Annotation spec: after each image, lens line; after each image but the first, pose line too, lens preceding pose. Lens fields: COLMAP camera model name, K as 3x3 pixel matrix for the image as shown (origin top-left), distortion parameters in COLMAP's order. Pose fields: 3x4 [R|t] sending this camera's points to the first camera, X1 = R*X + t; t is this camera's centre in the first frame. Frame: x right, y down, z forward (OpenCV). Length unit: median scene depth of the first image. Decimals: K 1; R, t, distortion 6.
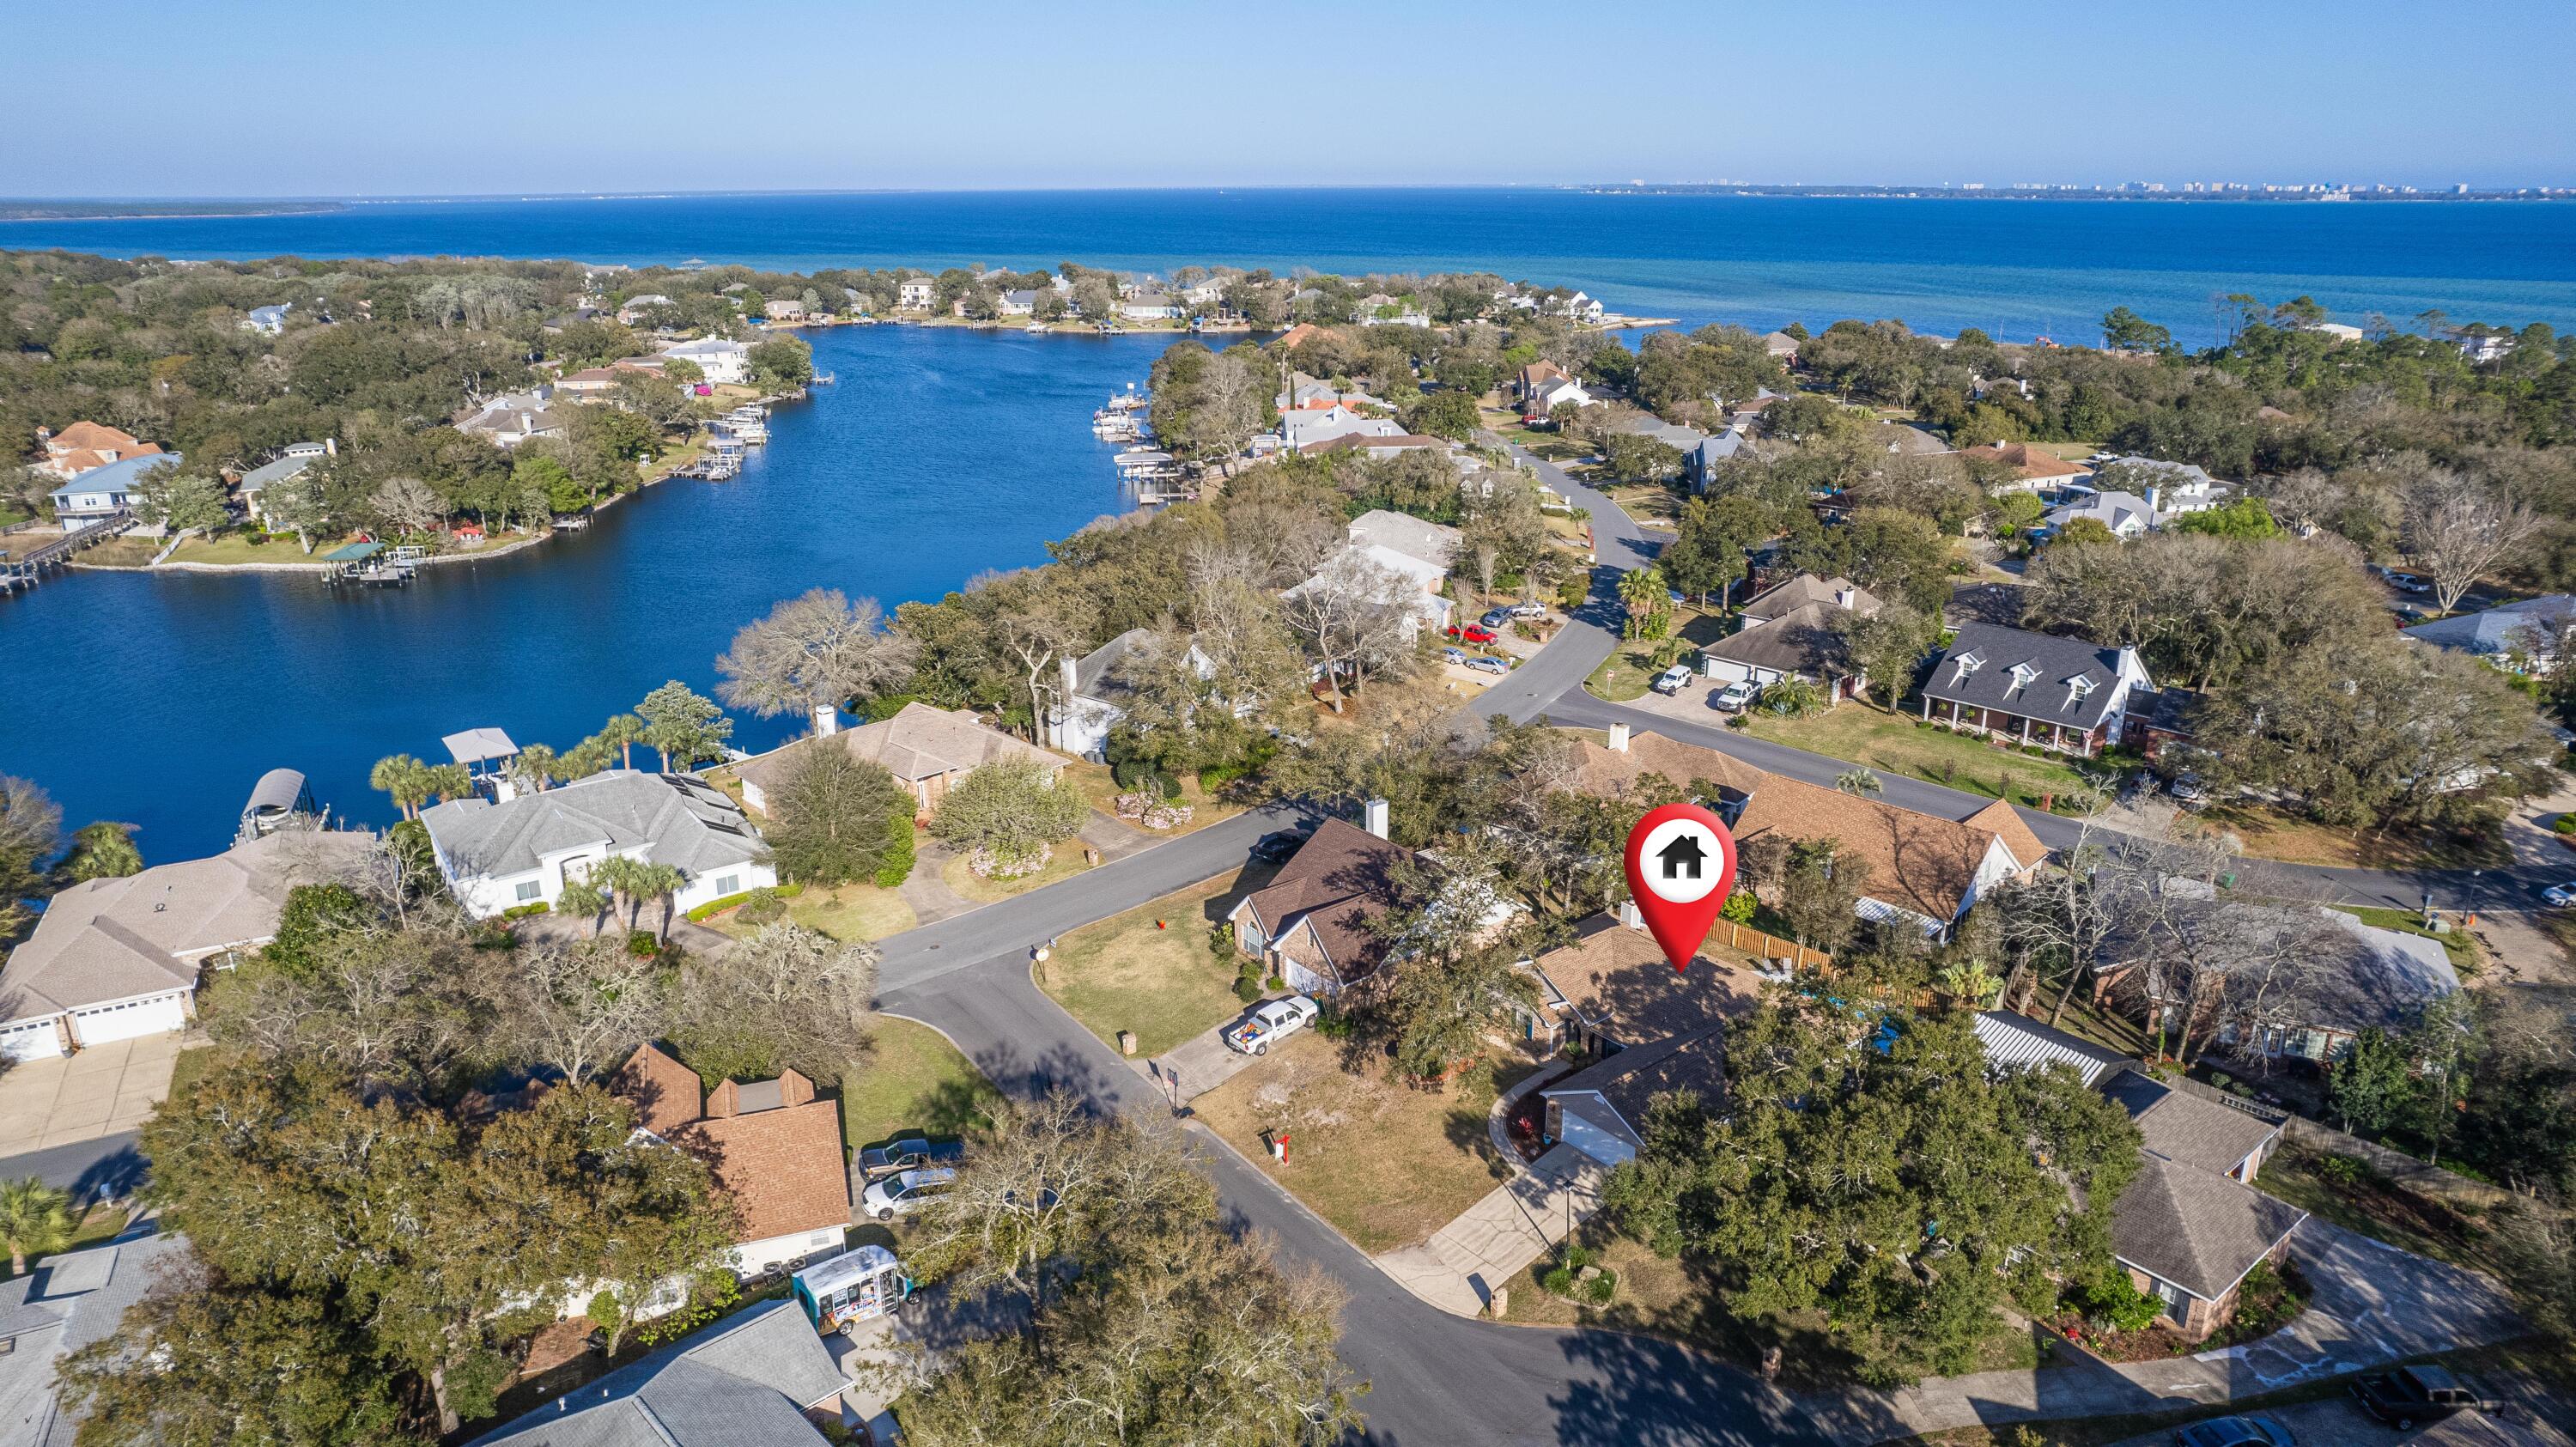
lens RADIAL K [[1639.1, 0, 1278.5], [0, 1639.1, 715.1], [0, 0, 1]] dist [-0.085685, 0.080824]
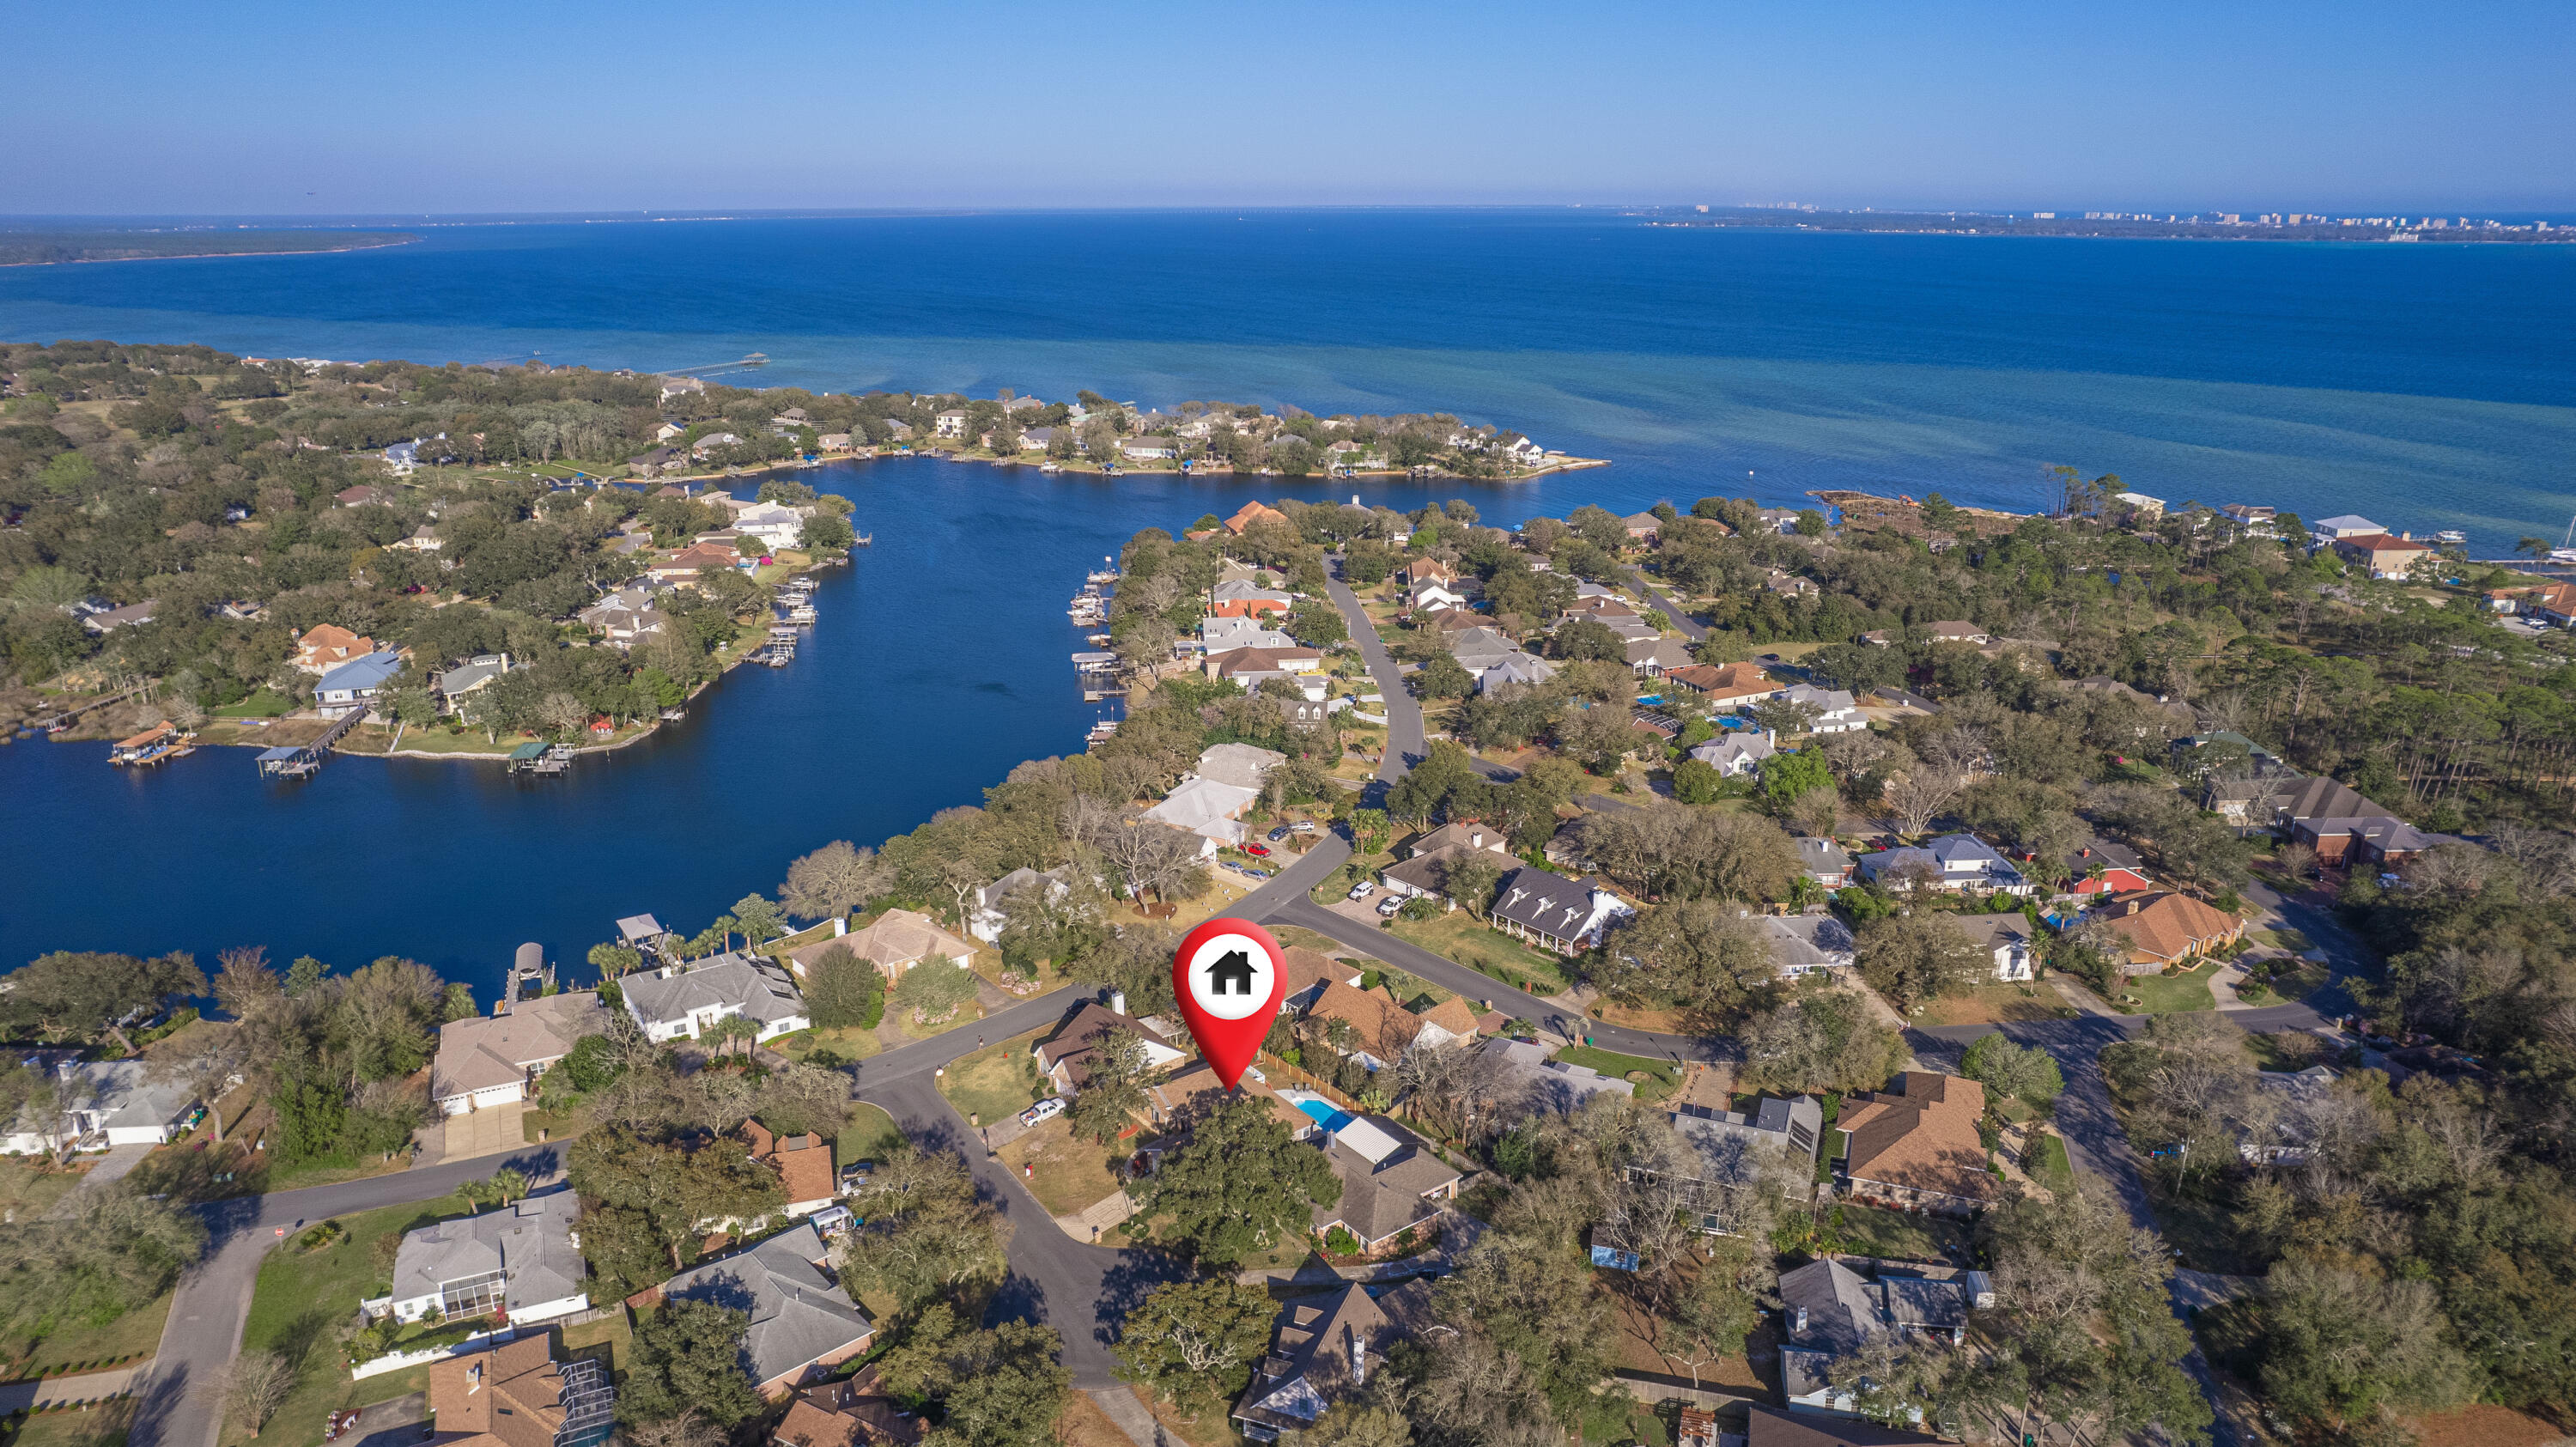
lens RADIAL K [[1627.1, 0, 1285.0], [0, 1627.1, 739.6], [0, 0, 1]] dist [-0.068193, 0.039786]
pose [[0.999596, 0.015221, -0.023999, 0.233064], [-0.015334, 0.999872, -0.004516, -0.188280], [0.023927, 0.004883, 0.999702, -0.711323]]
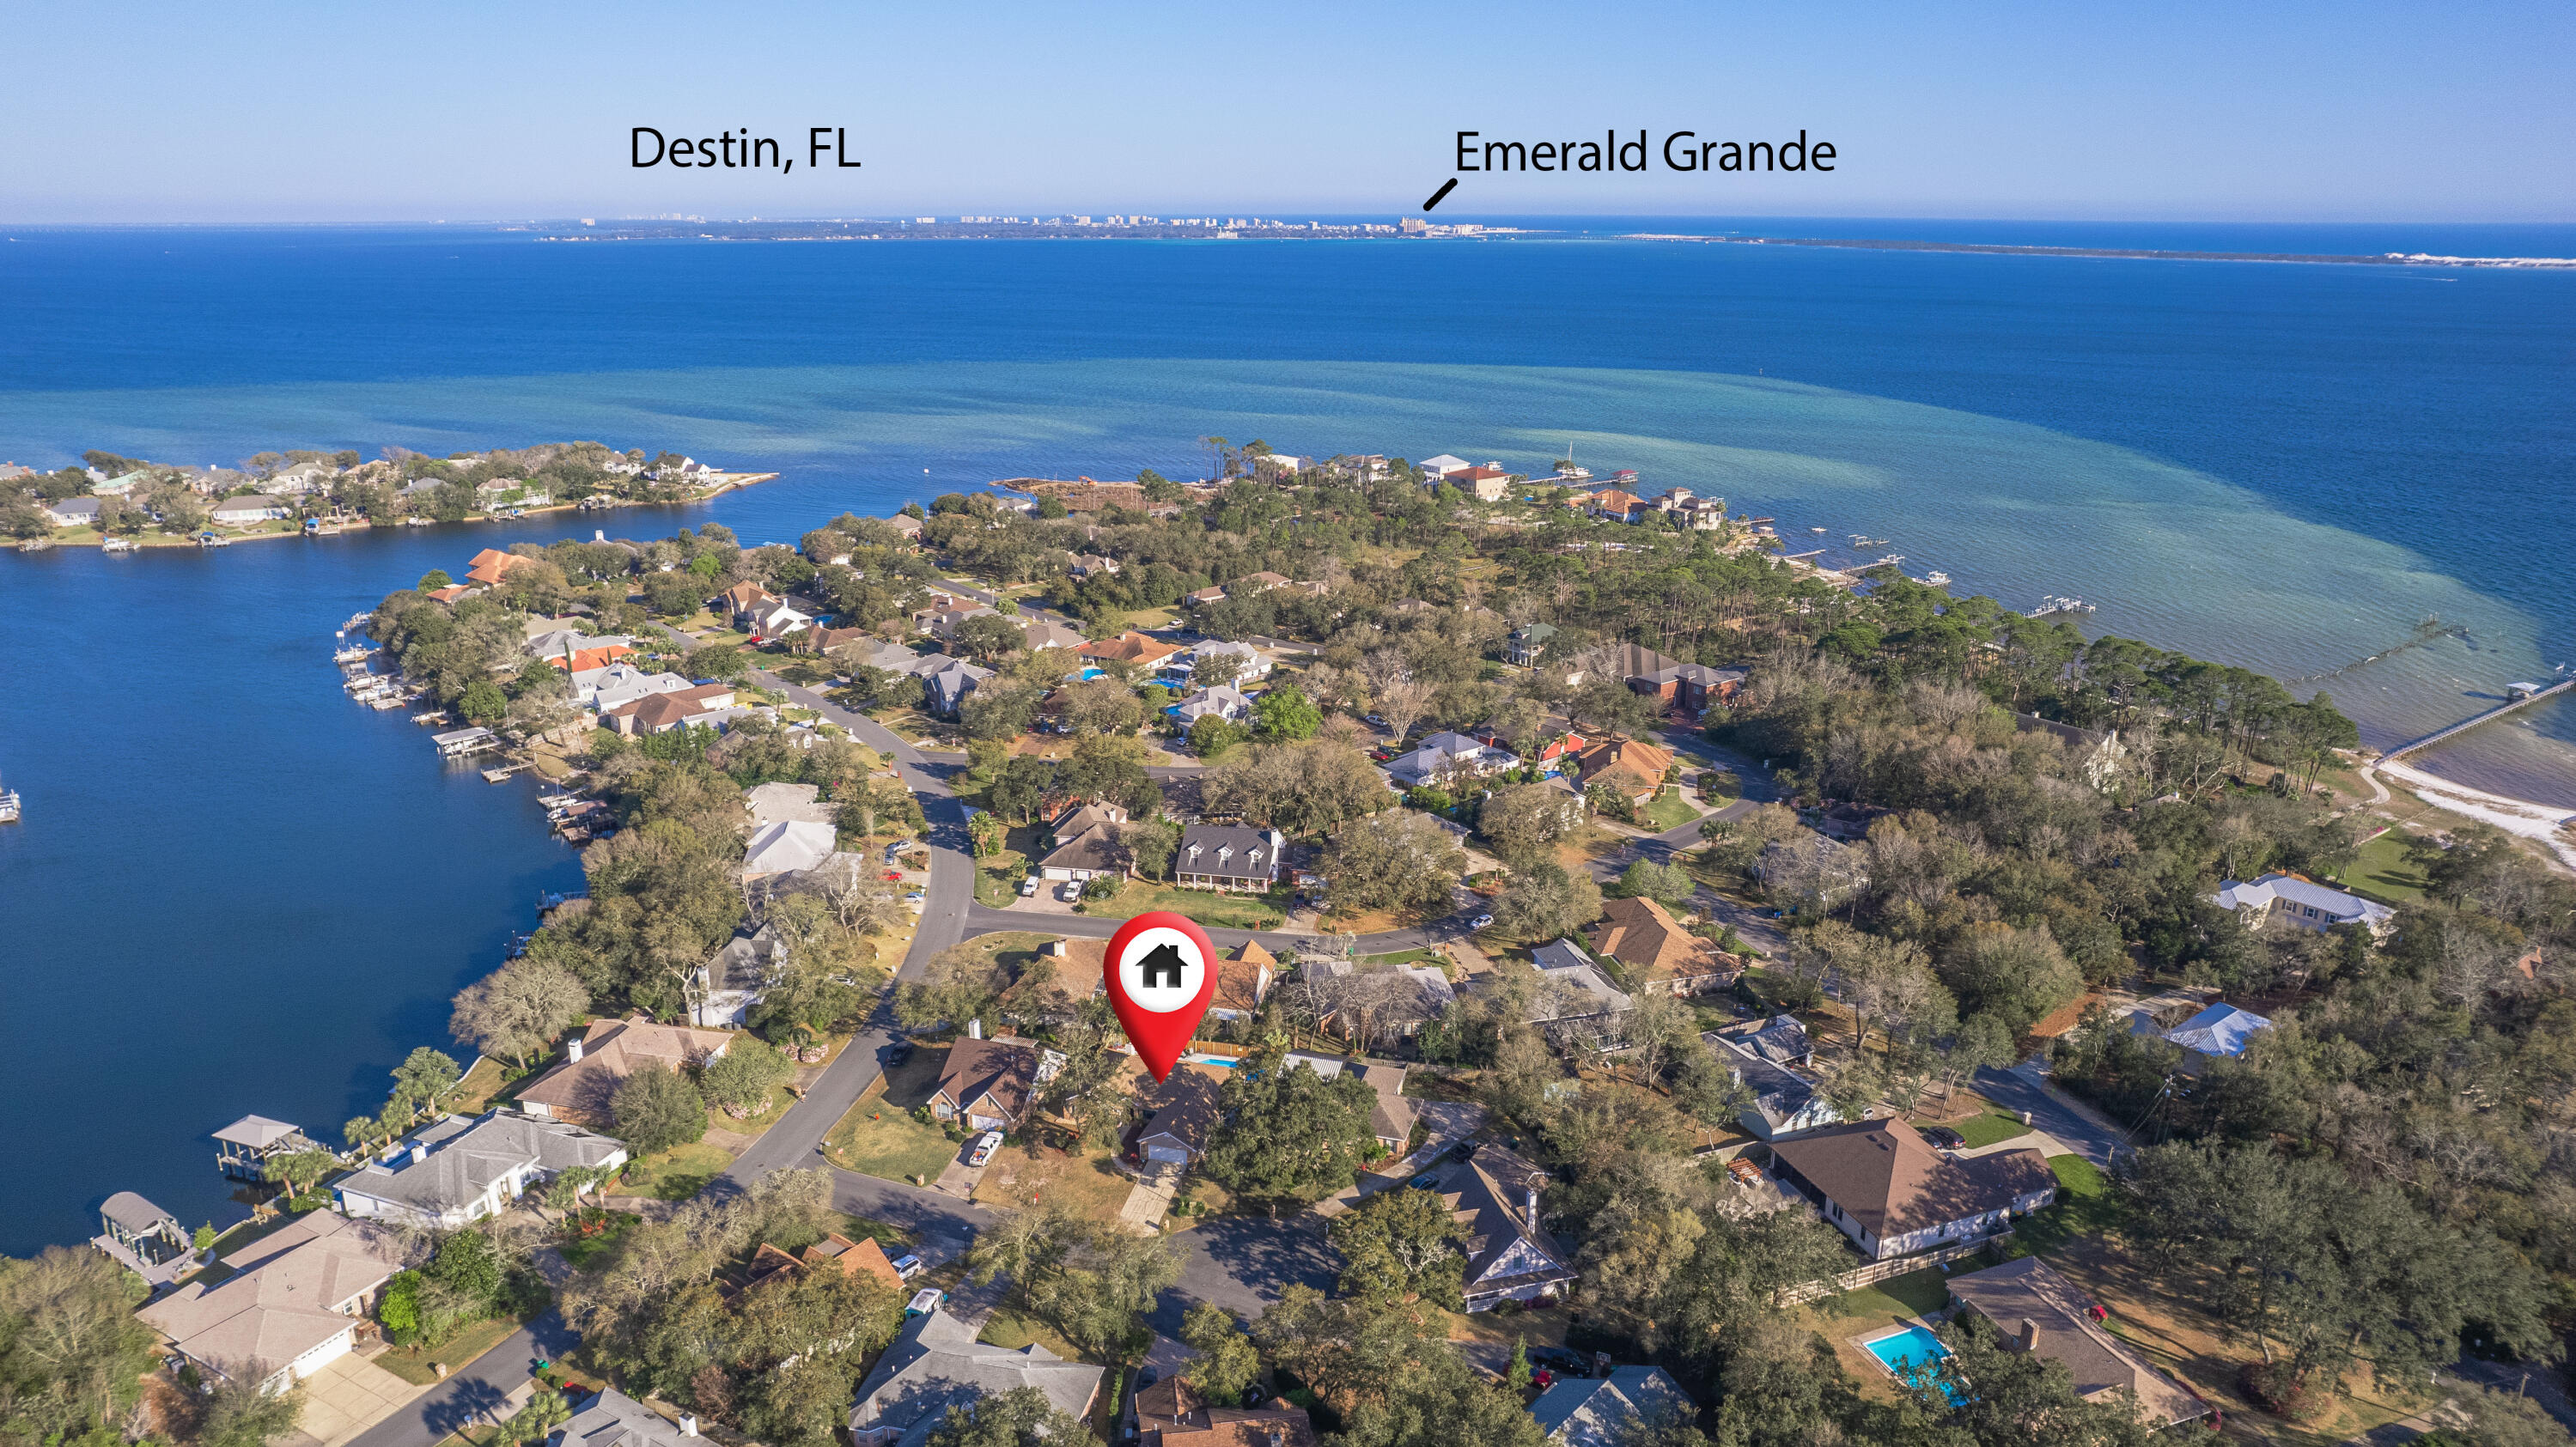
lens RADIAL K [[1626.8, 0, 1285.0], [0, 1626.8, 739.6], [0, 0, 1]] dist [-0.068193, 0.039786]
pose [[0.828777, -0.163735, 0.535088, -0.454741], [0.170196, 0.984689, 0.037701, -0.213187], [-0.533068, 0.059825, 0.843955, -0.604985]]
